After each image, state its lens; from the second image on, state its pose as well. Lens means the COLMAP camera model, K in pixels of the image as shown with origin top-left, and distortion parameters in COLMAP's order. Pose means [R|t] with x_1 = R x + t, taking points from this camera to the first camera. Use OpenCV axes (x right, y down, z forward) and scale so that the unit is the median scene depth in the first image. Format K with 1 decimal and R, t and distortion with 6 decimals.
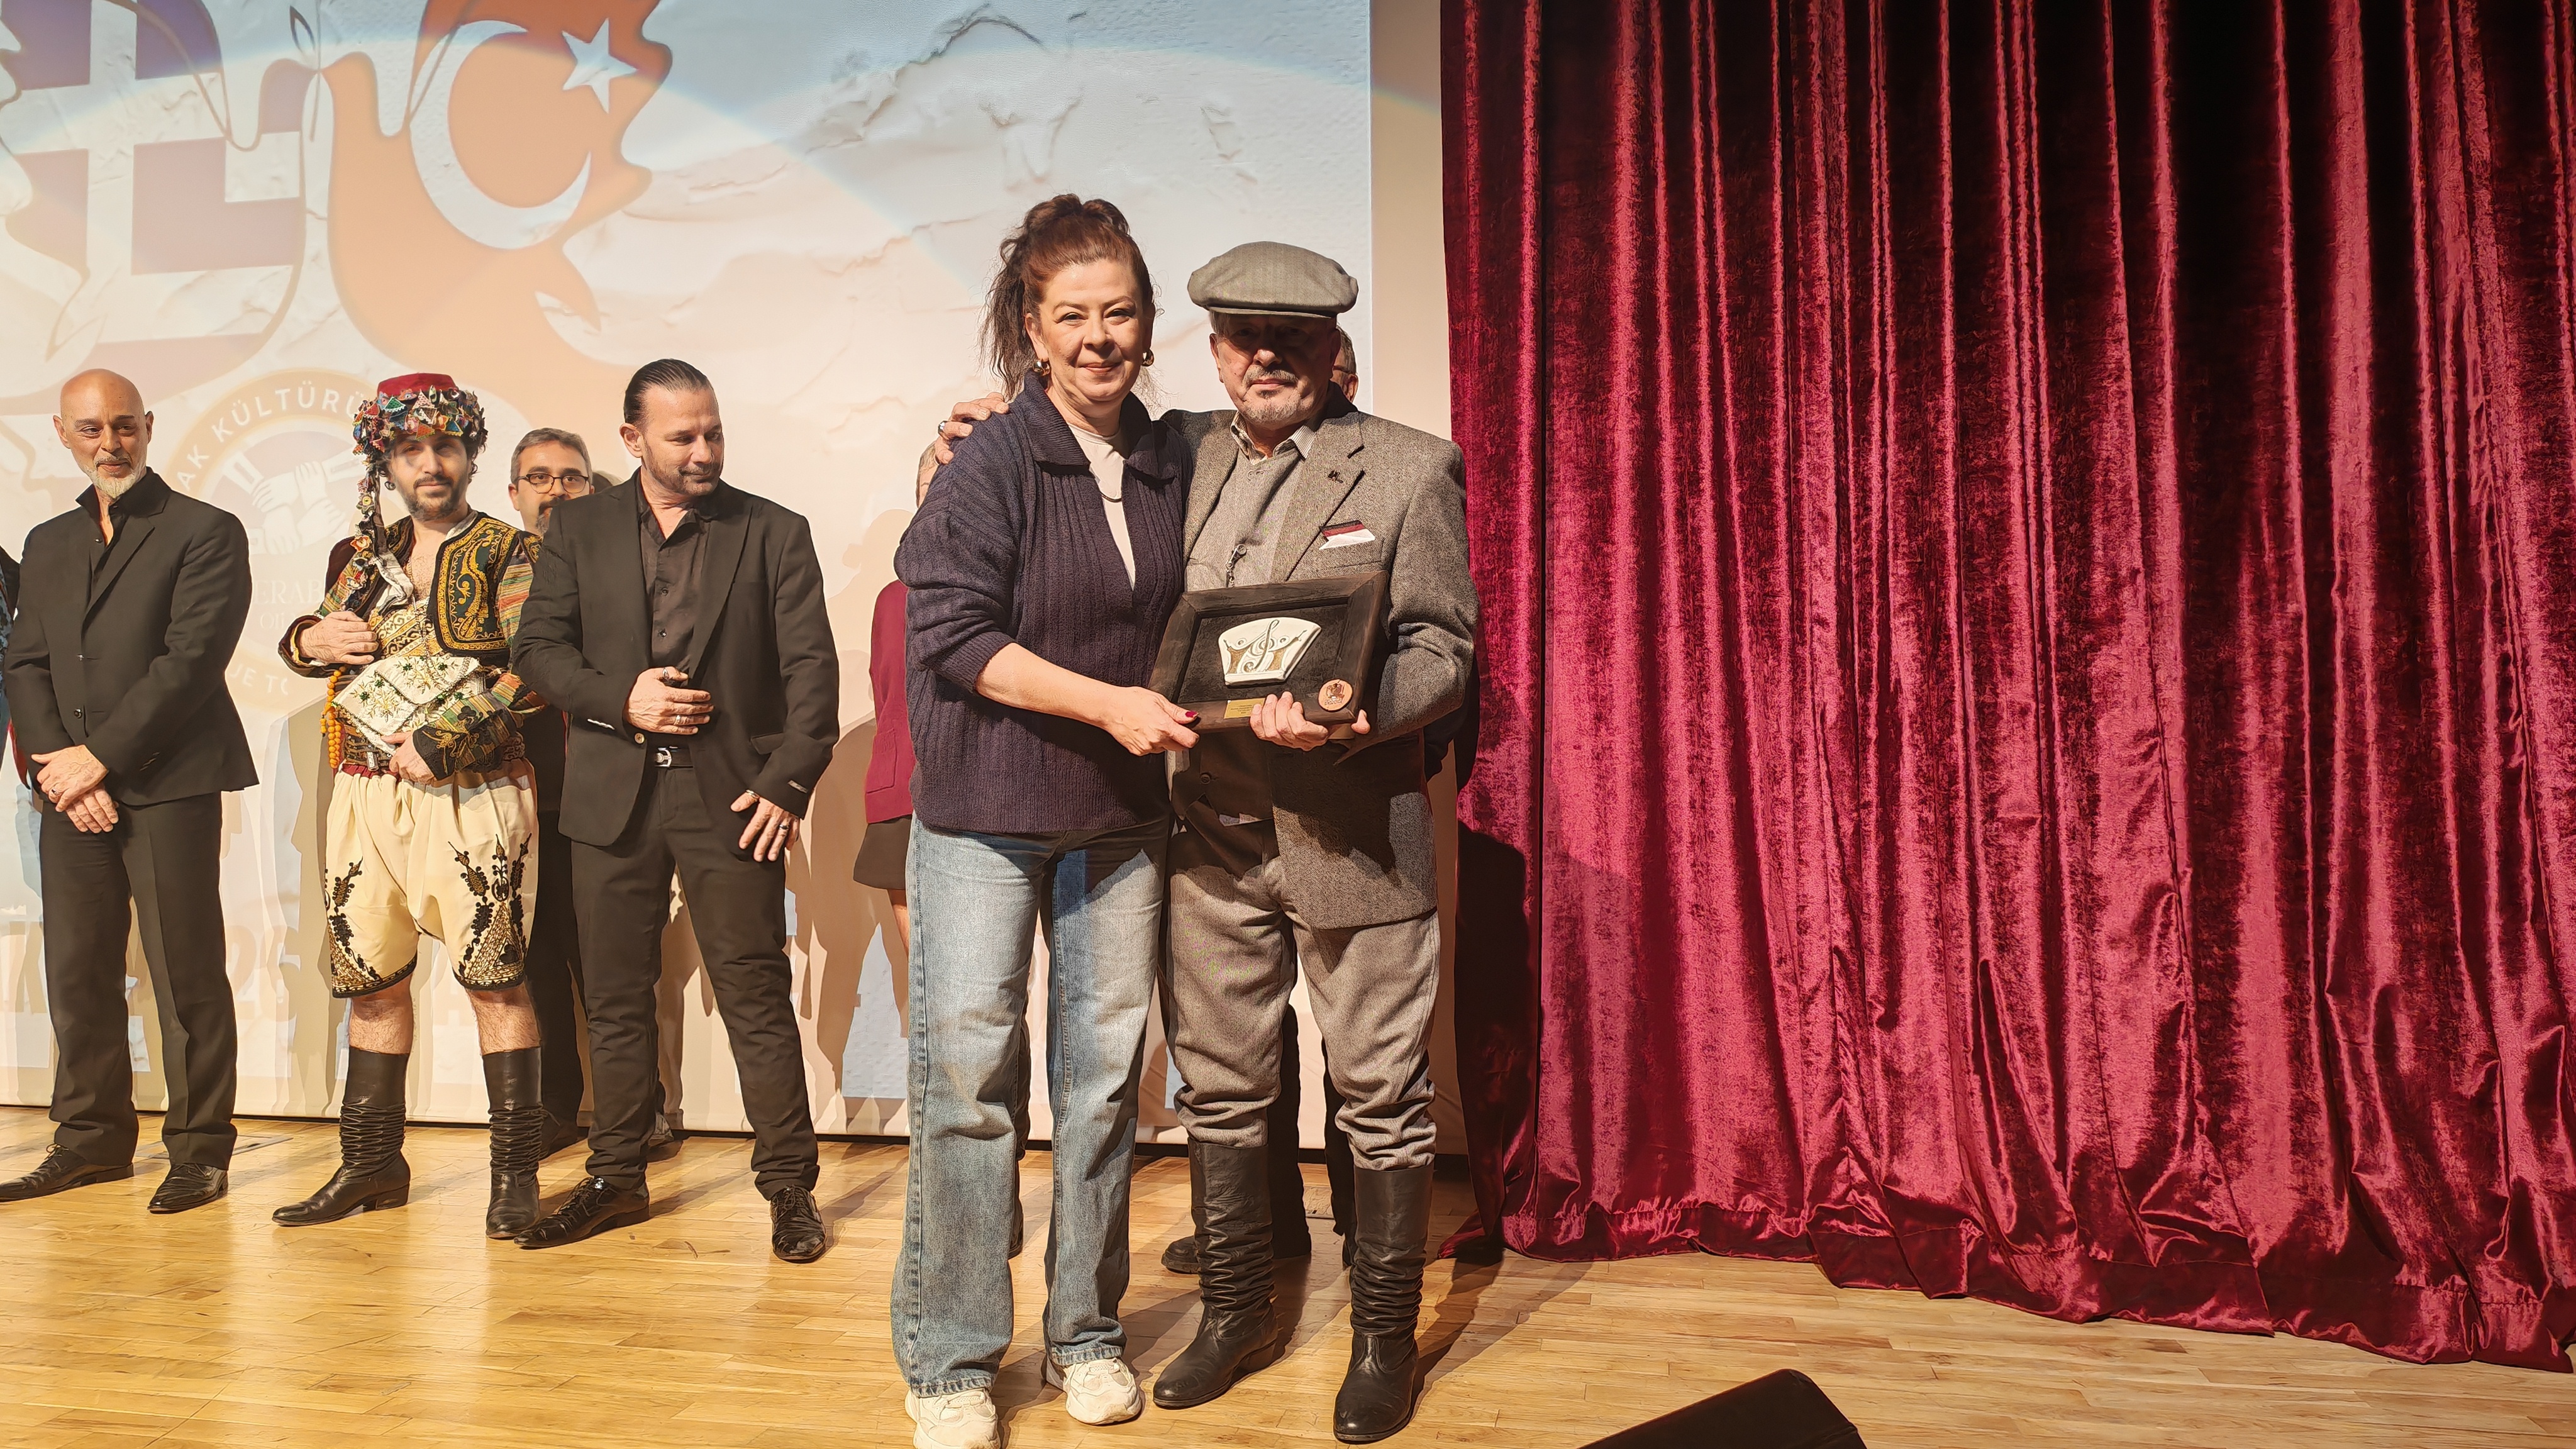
lens RADIAL K [[1839.0, 0, 1268.4], [0, 1839.0, 749.0], [0, 0, 1]] dist [0.064546, -0.066808]
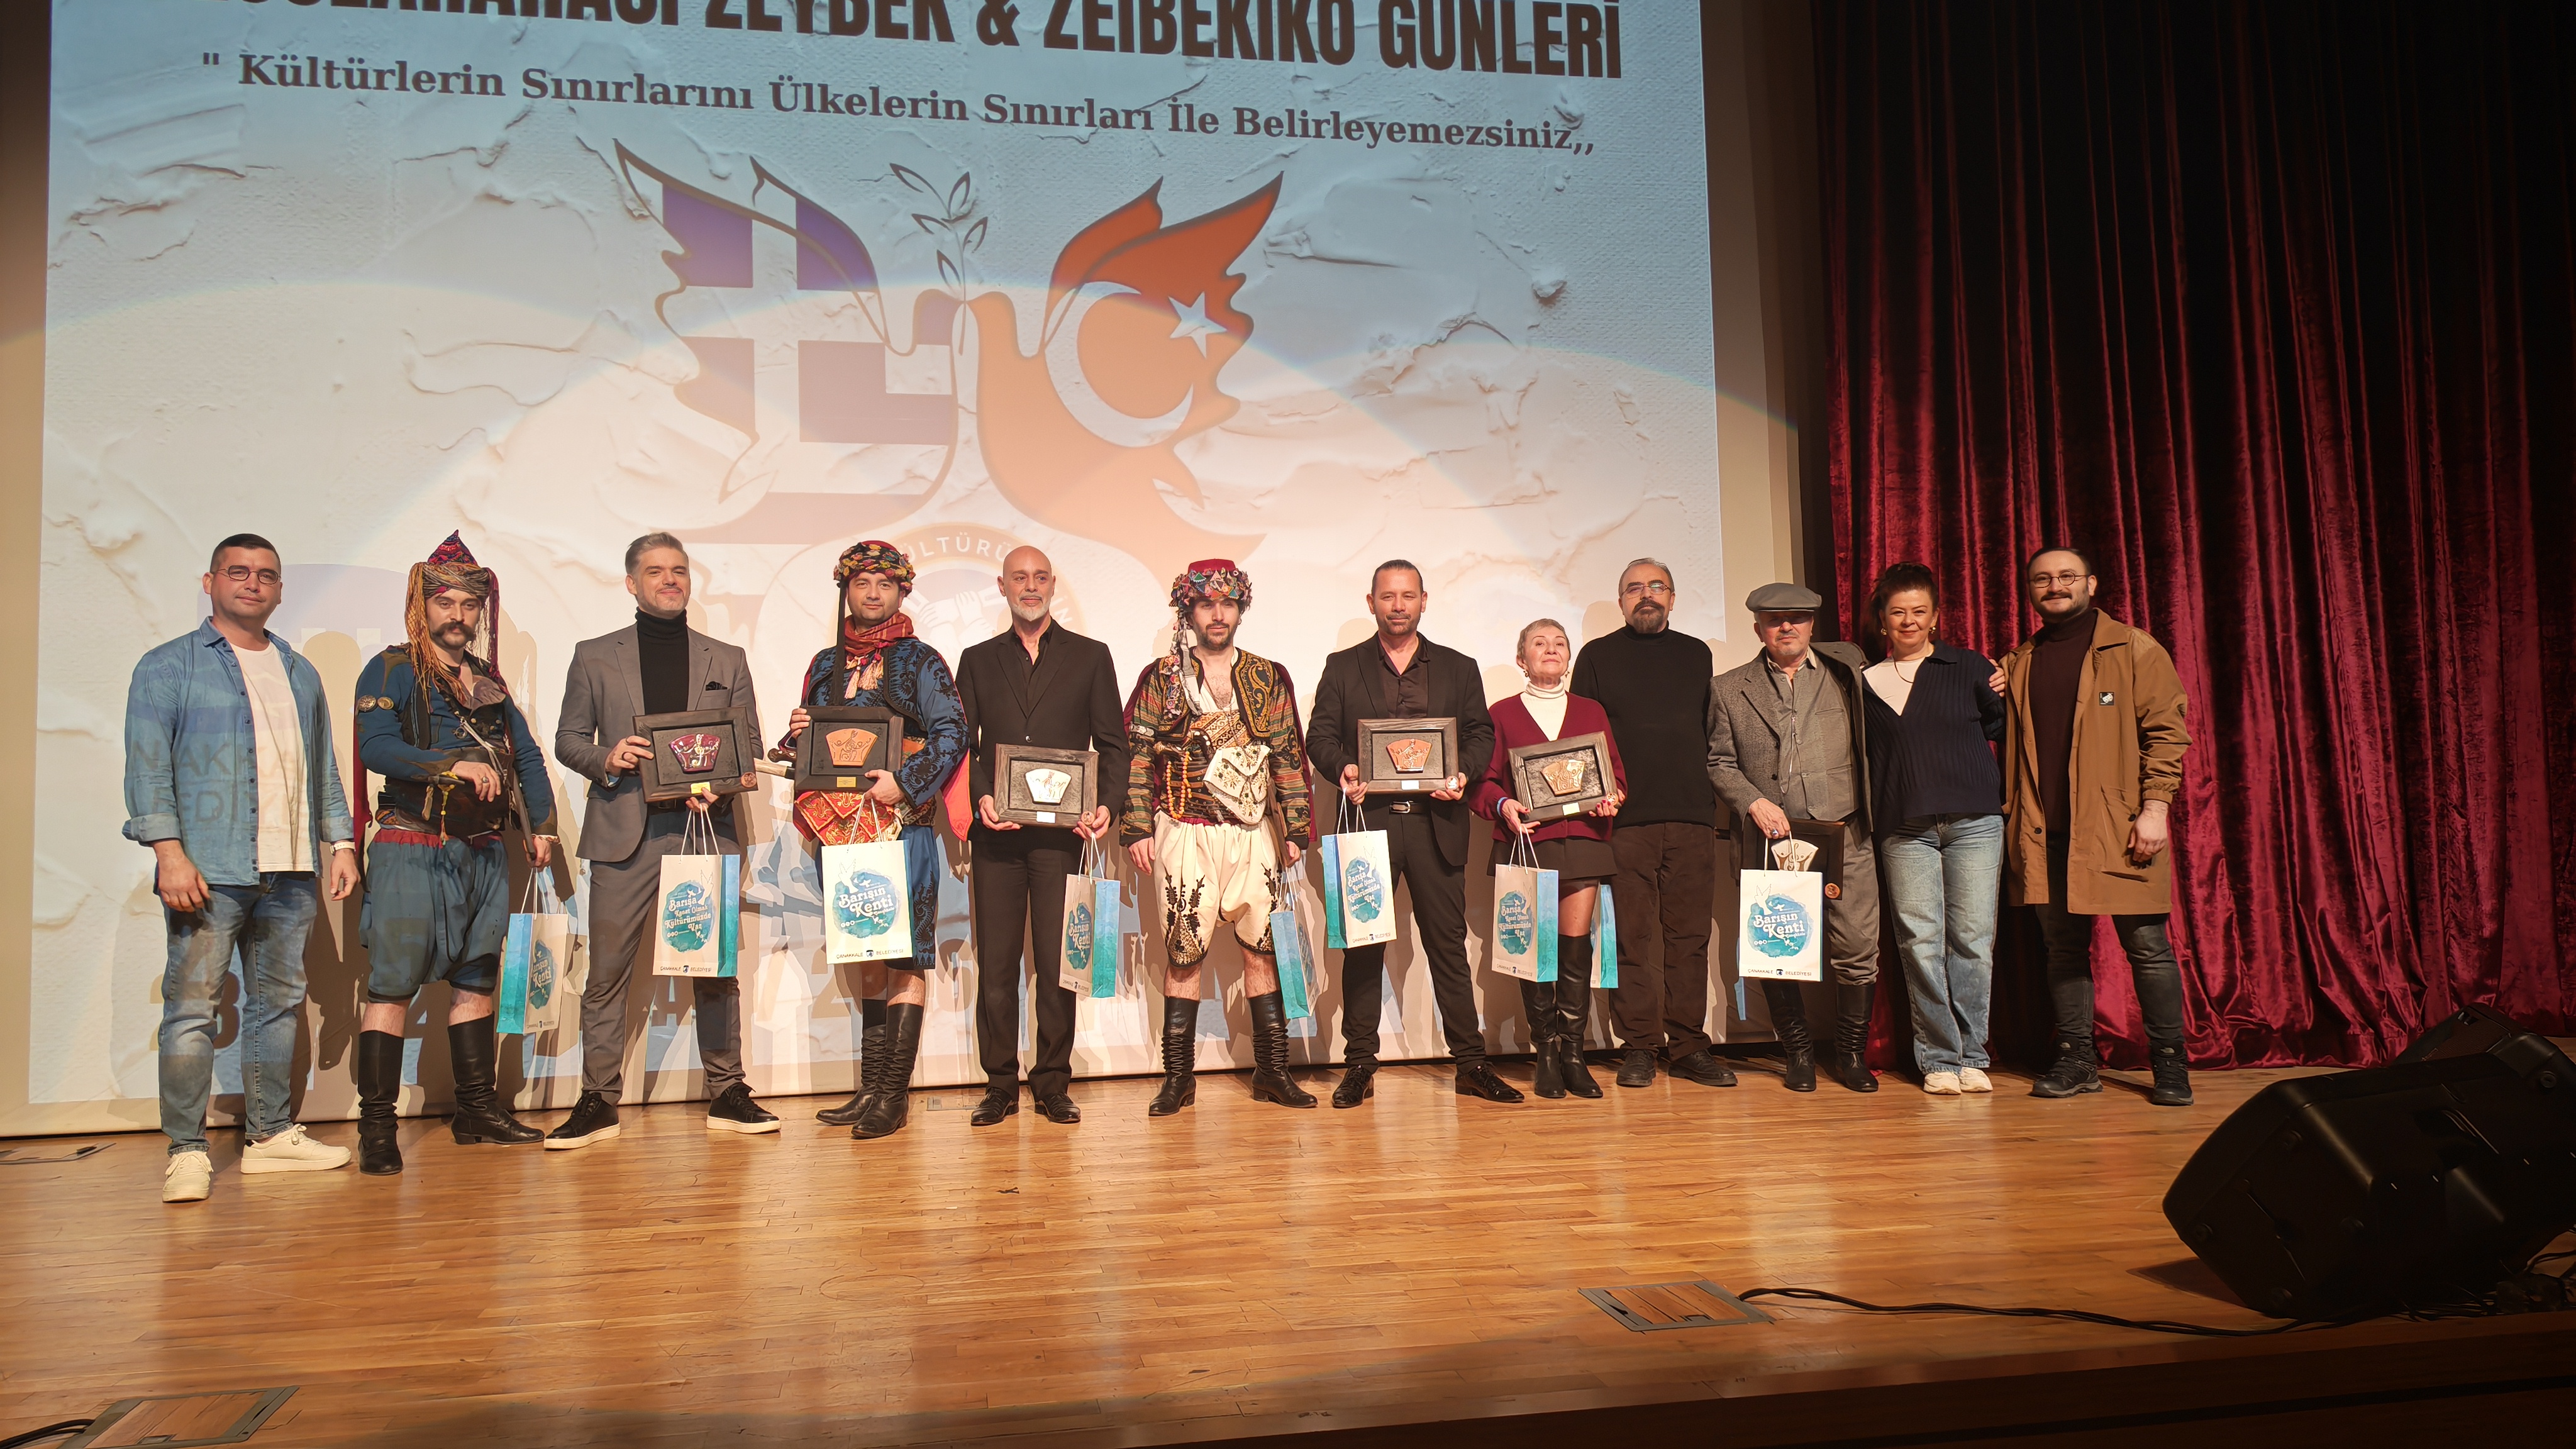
lens RADIAL K [[1839.0, 0, 1309.6], [0, 1839.0, 731.3], [0, 0, 1]] dist [0.064546, -0.066808]
pose [[0.920024, -0.004379, 0.391838, -0.836317], [0.015881, 0.999533, -0.026118, -0.016293], [-0.391541, 0.030251, 0.919663, -0.324436]]
